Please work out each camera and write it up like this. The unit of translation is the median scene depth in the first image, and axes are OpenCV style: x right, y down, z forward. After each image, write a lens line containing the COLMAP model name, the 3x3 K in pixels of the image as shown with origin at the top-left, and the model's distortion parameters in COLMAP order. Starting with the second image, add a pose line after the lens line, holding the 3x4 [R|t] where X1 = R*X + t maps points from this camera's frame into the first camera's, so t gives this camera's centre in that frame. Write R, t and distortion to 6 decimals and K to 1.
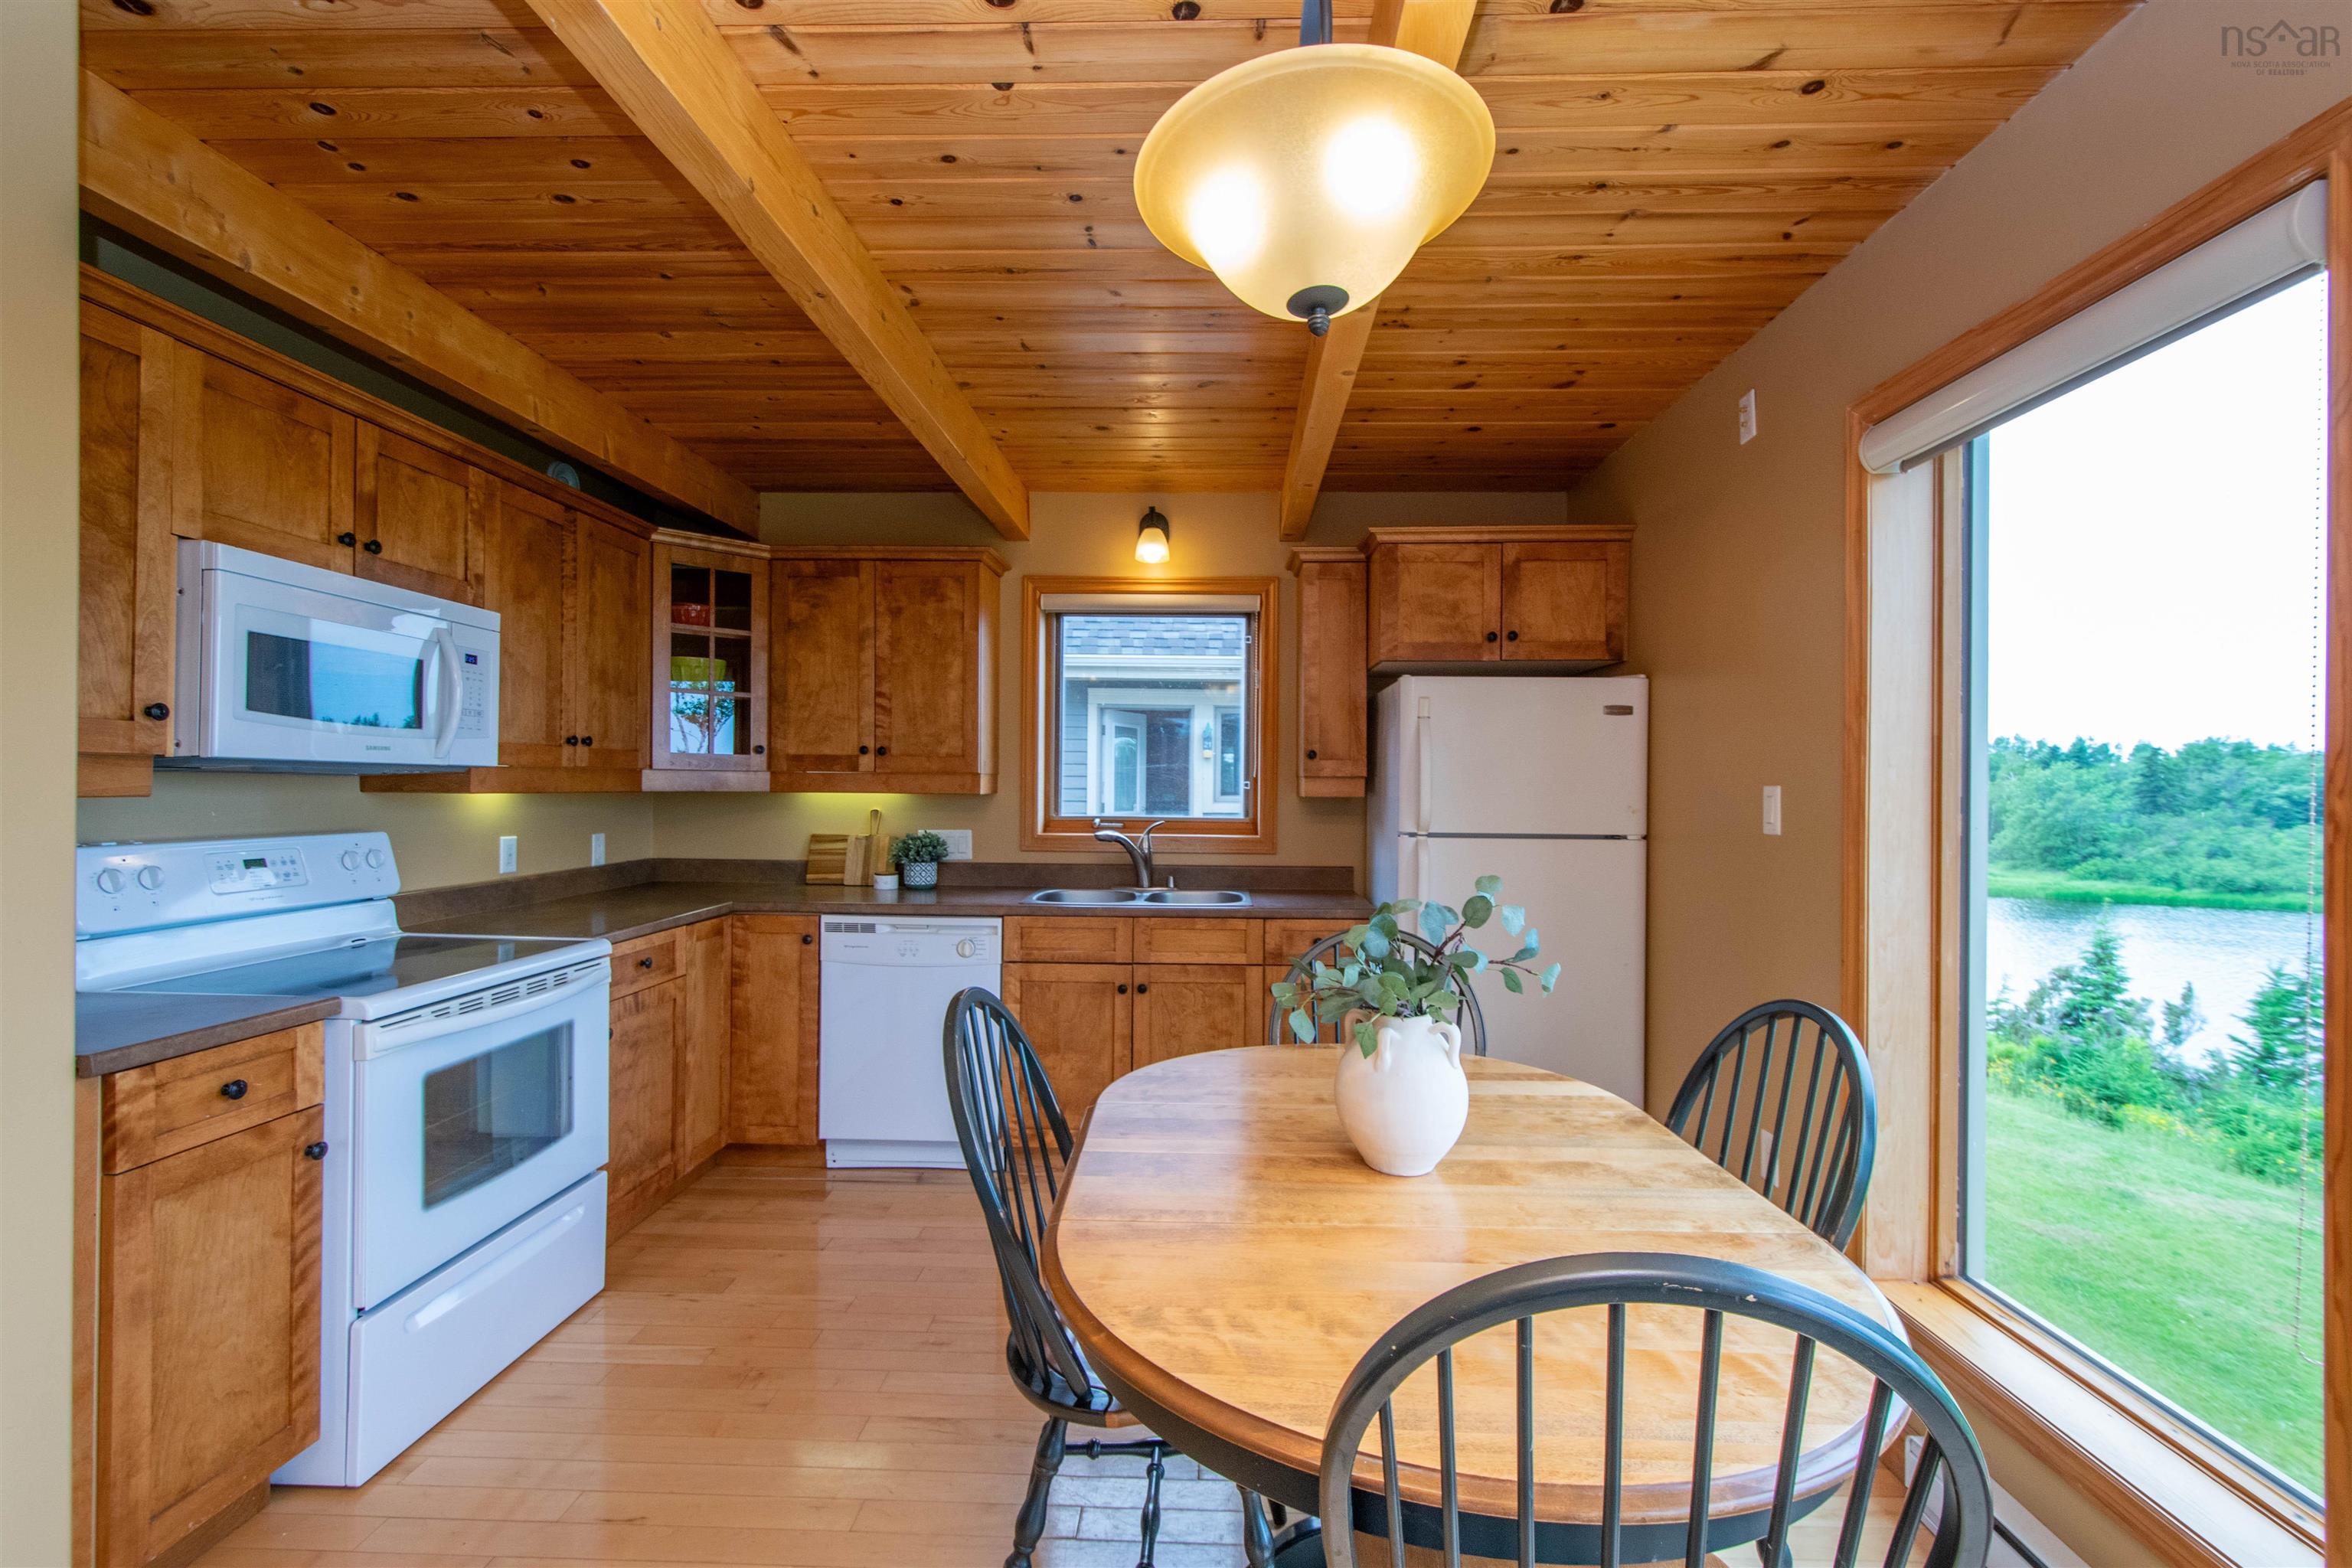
lens RADIAL K [[1034.4, 0, 1175.4], [0, 1034.4, 782.8], [0, 0, 1]] dist [0.002316, -0.000737]
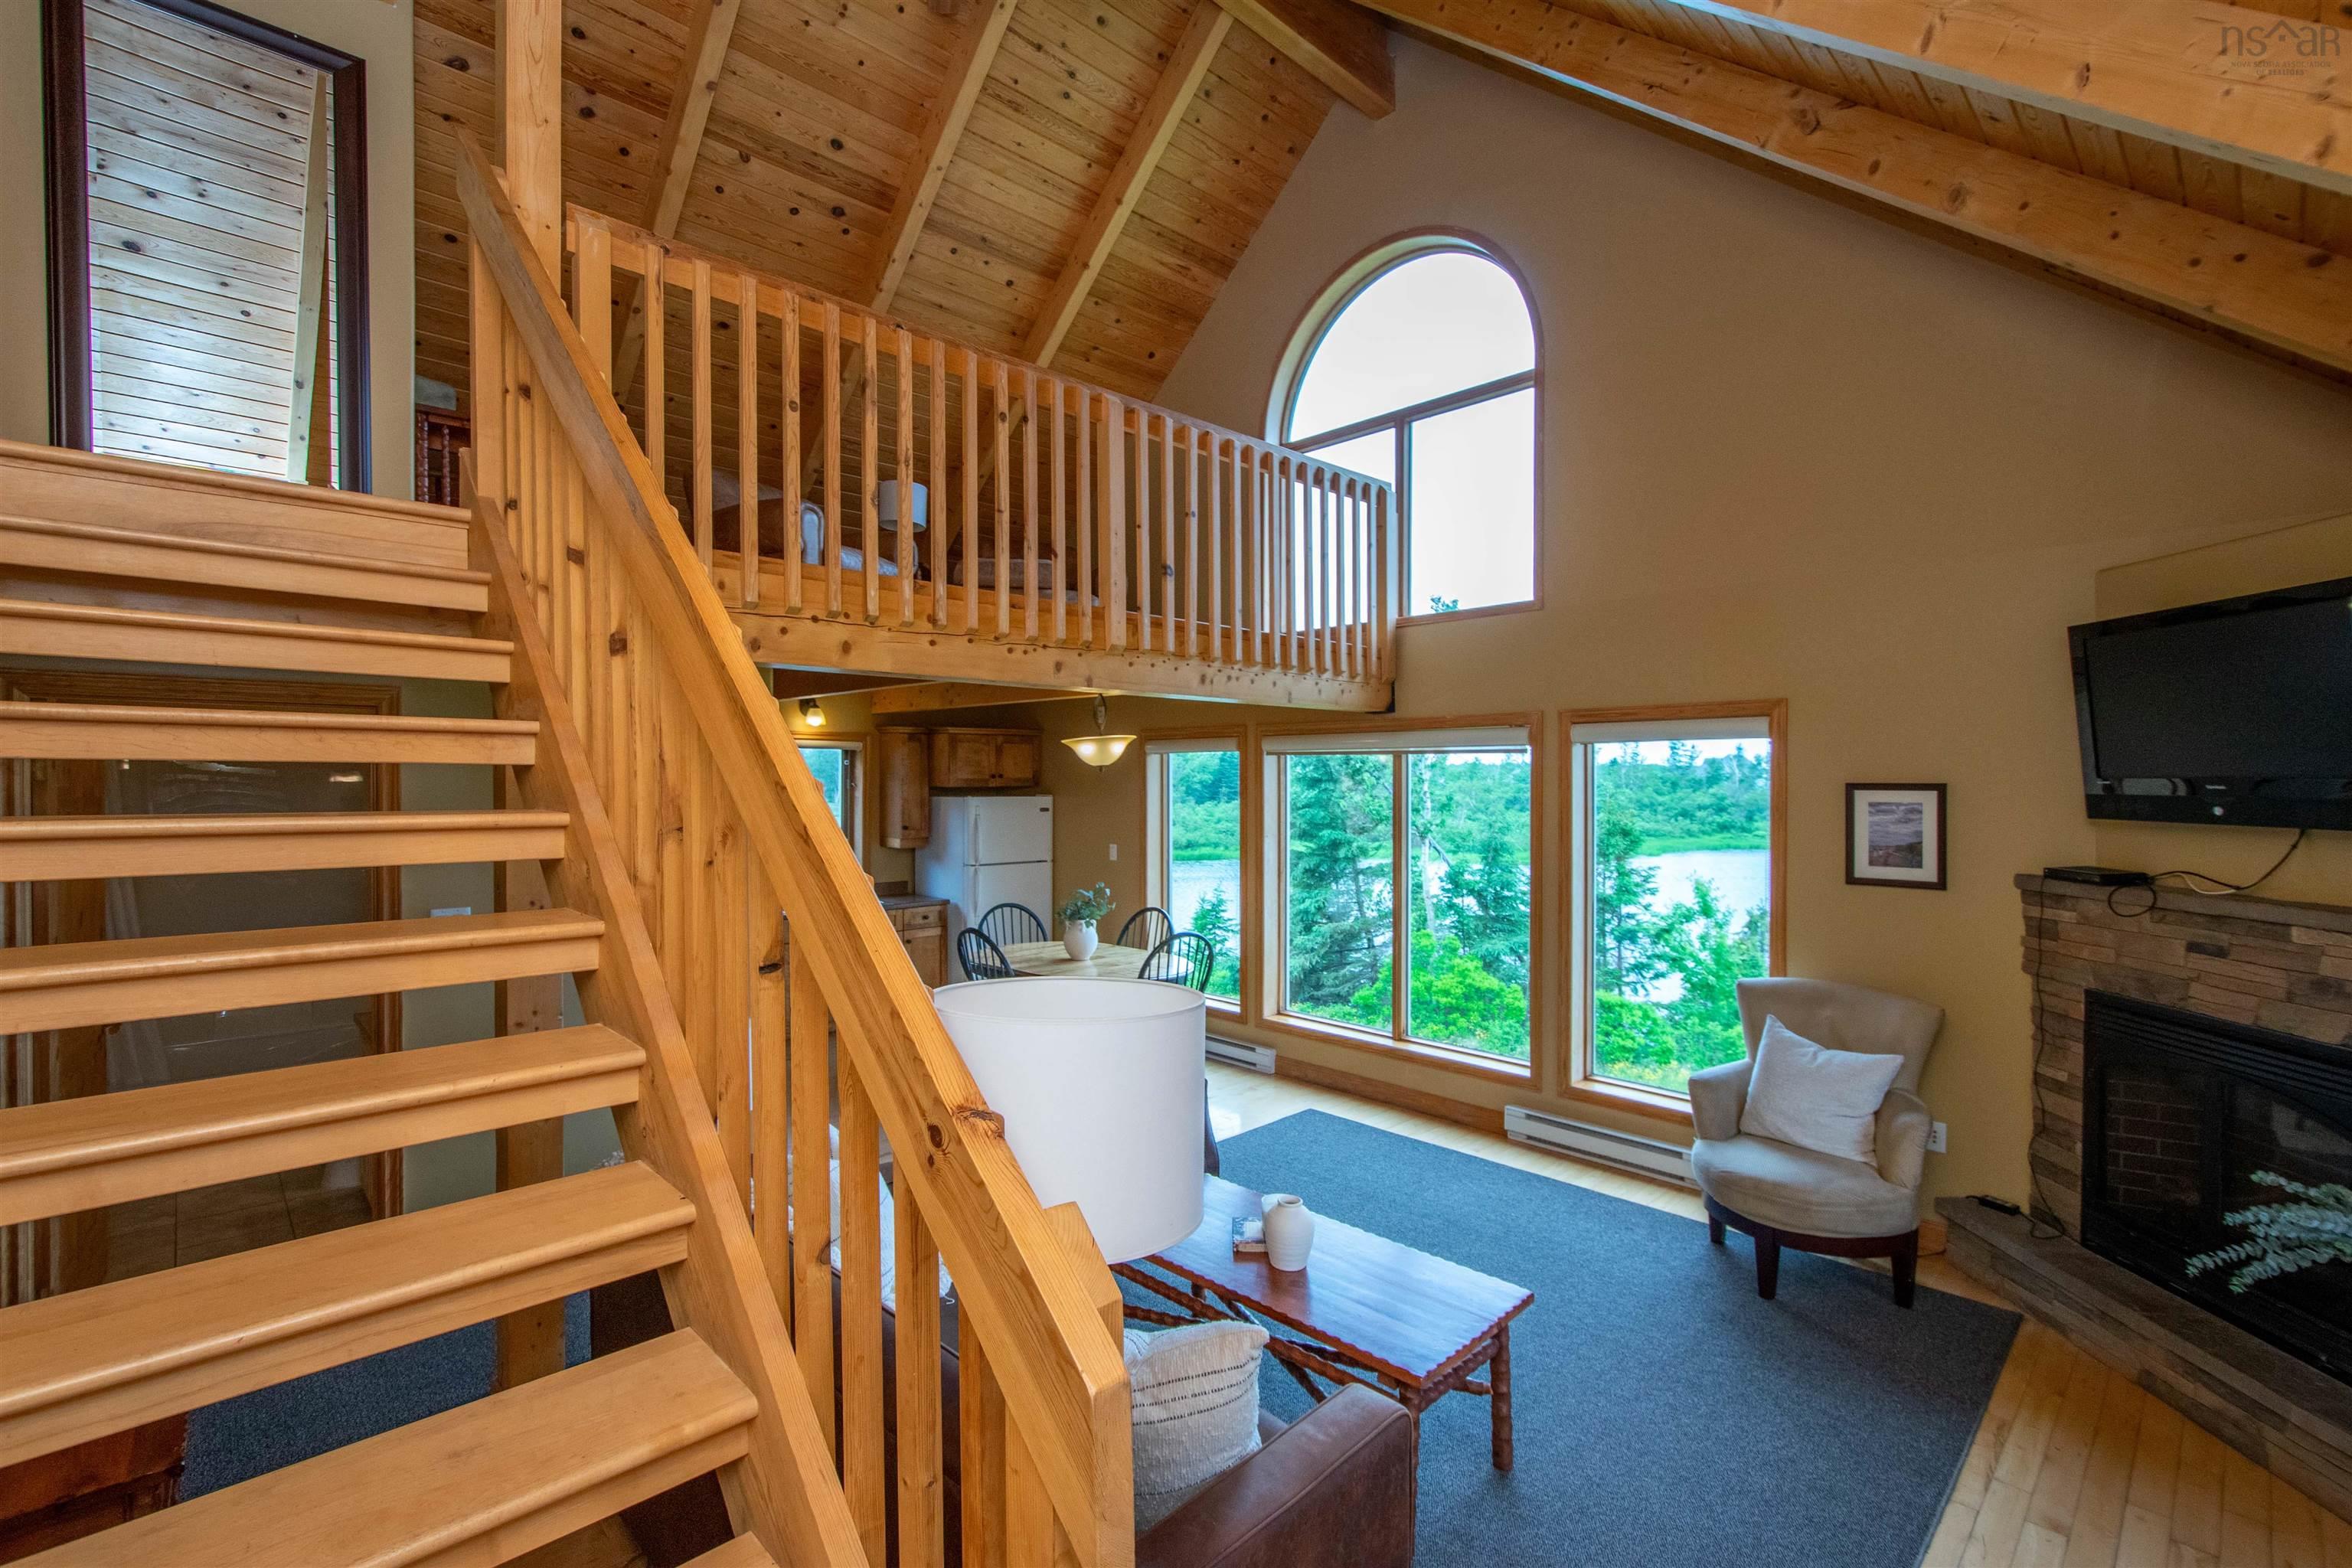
lens RADIAL K [[1034.4, 0, 1174.0], [0, 1034.4, 781.0], [0, 0, 1]] dist [0.002316, -0.000737]
pose [[0.700582, -0.007790, 0.713530, -0.209700], [0.002032, 0.999958, 0.008922, -0.030104], [-0.713569, -0.004801, 0.700568, -0.178610]]
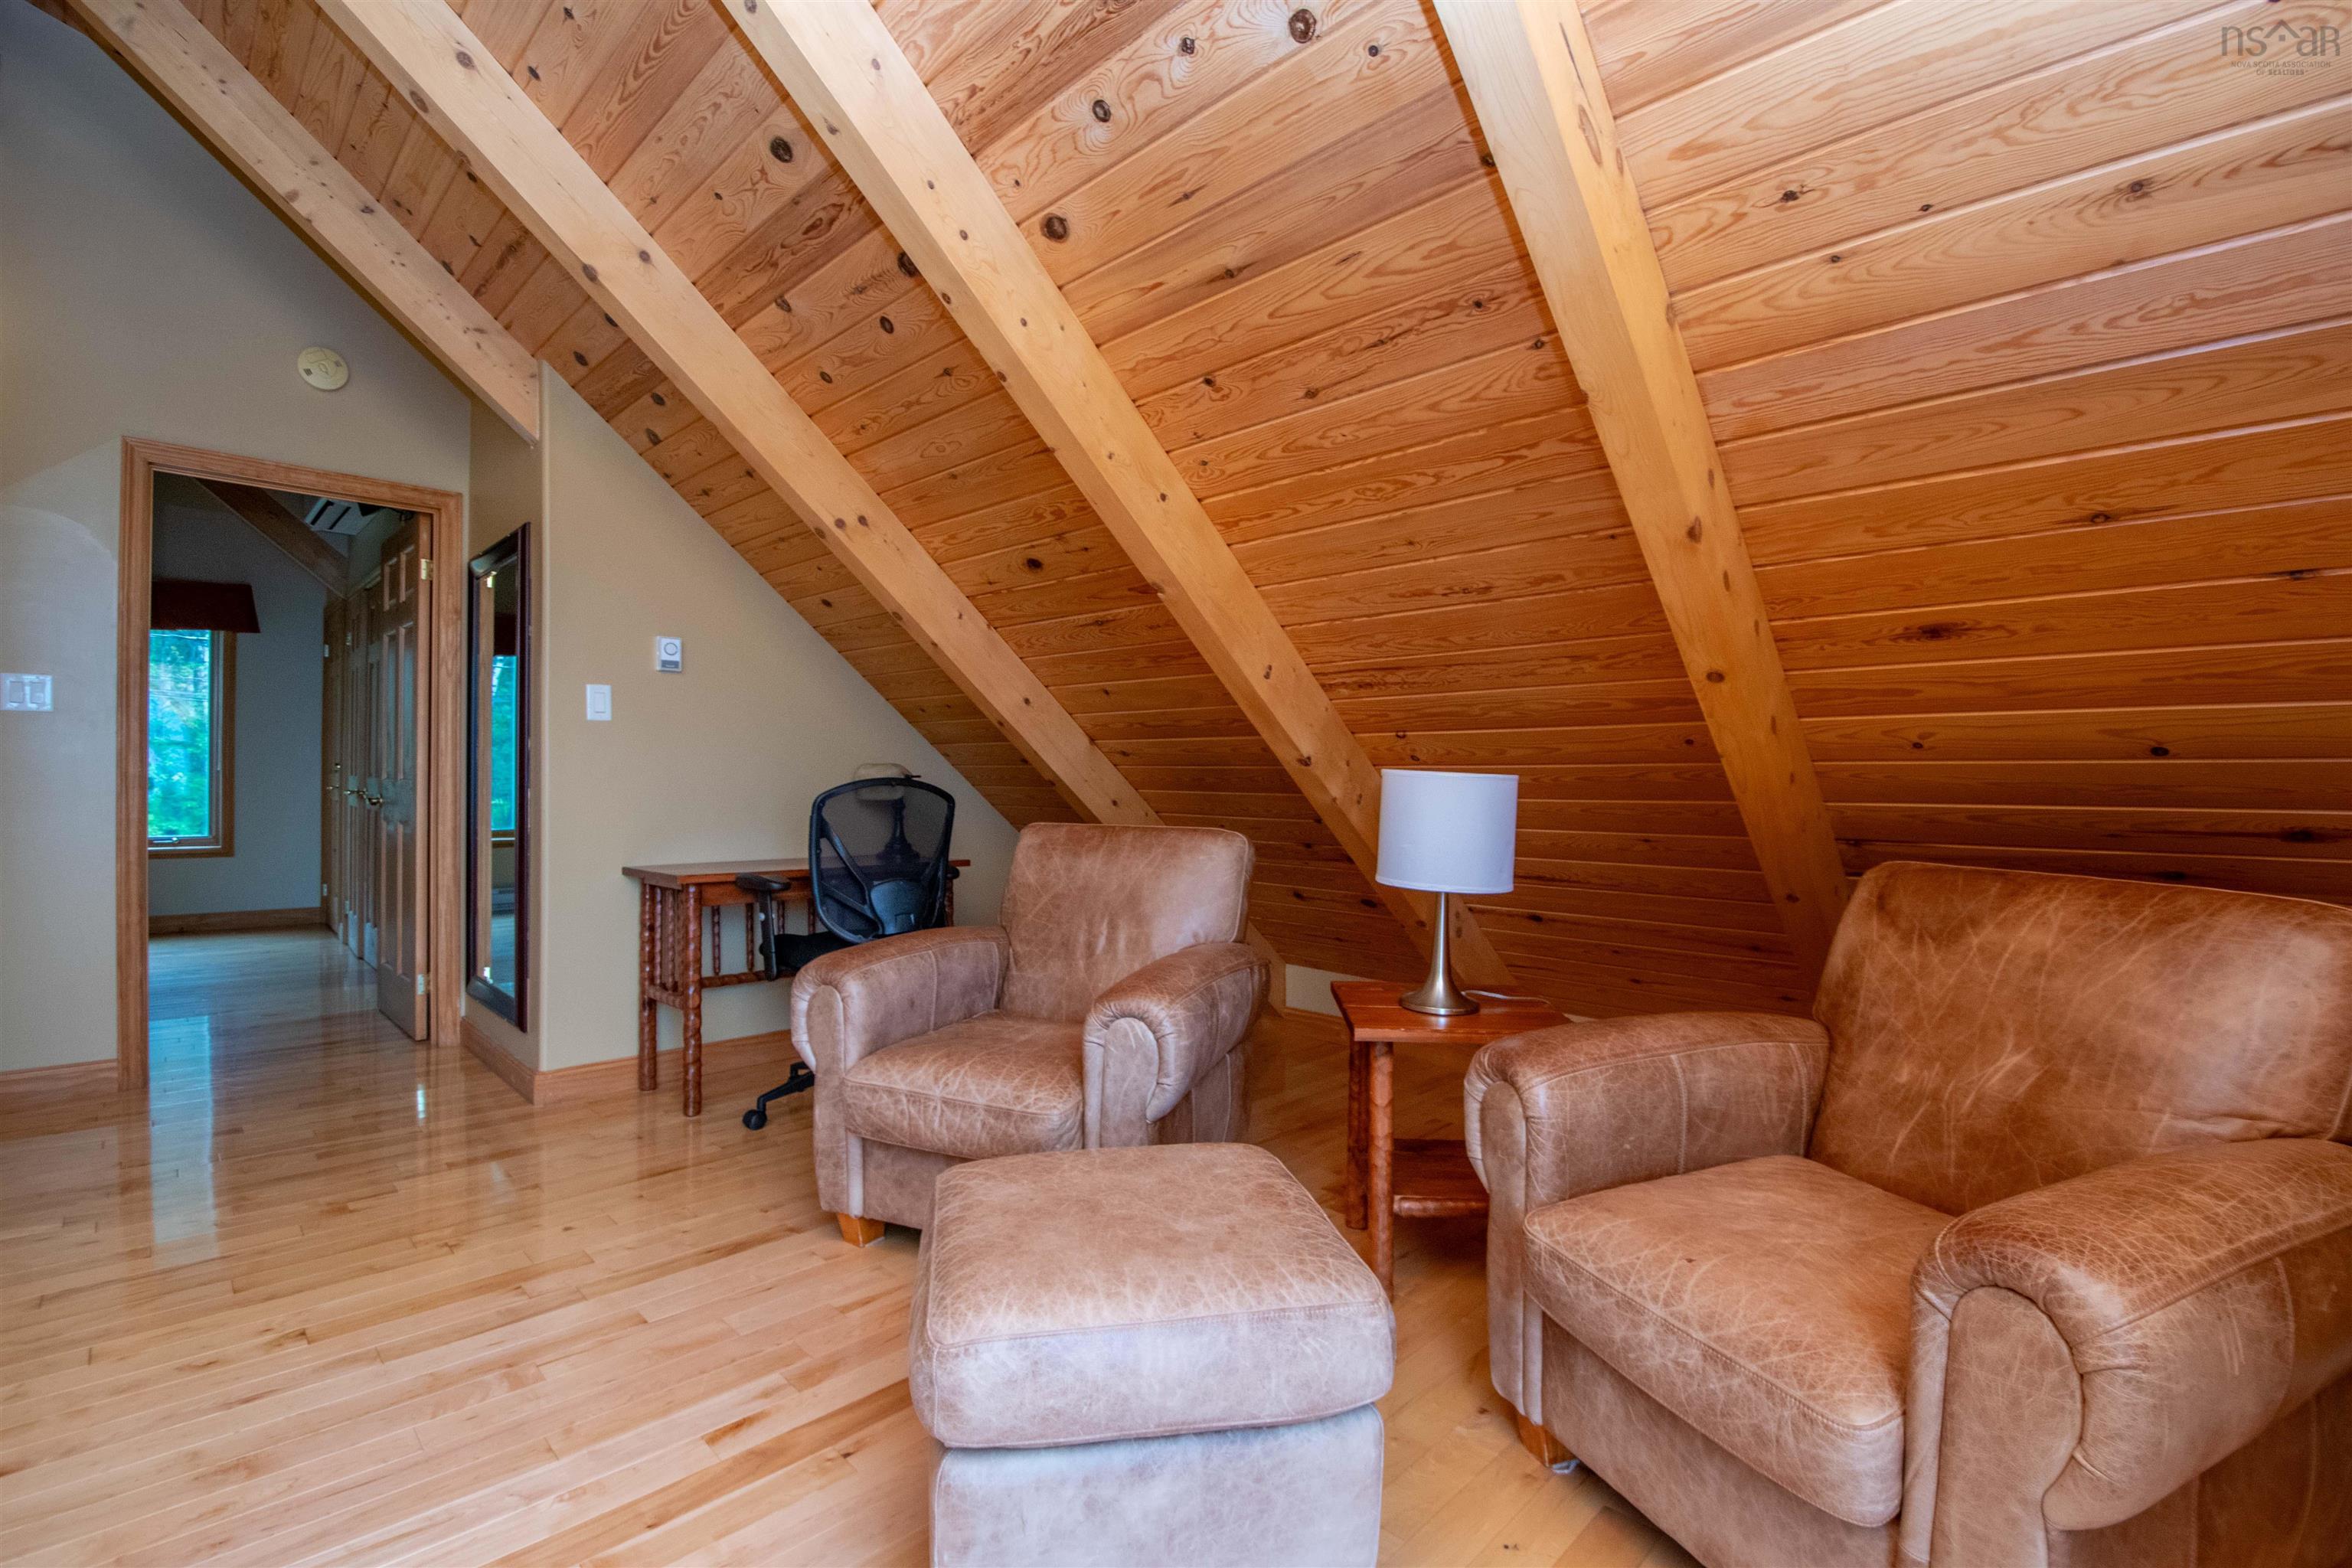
lens RADIAL K [[1034.4, 0, 1181.3], [0, 1034.4, 789.3], [0, 0, 1]] dist [0.002316, -0.000737]
pose [[0.749261, -0.000915, -0.662274, 0.052803], [0.001921, 0.999998, 0.000792, -0.132059], [0.662272, -0.001866, 0.749261, 0.036129]]
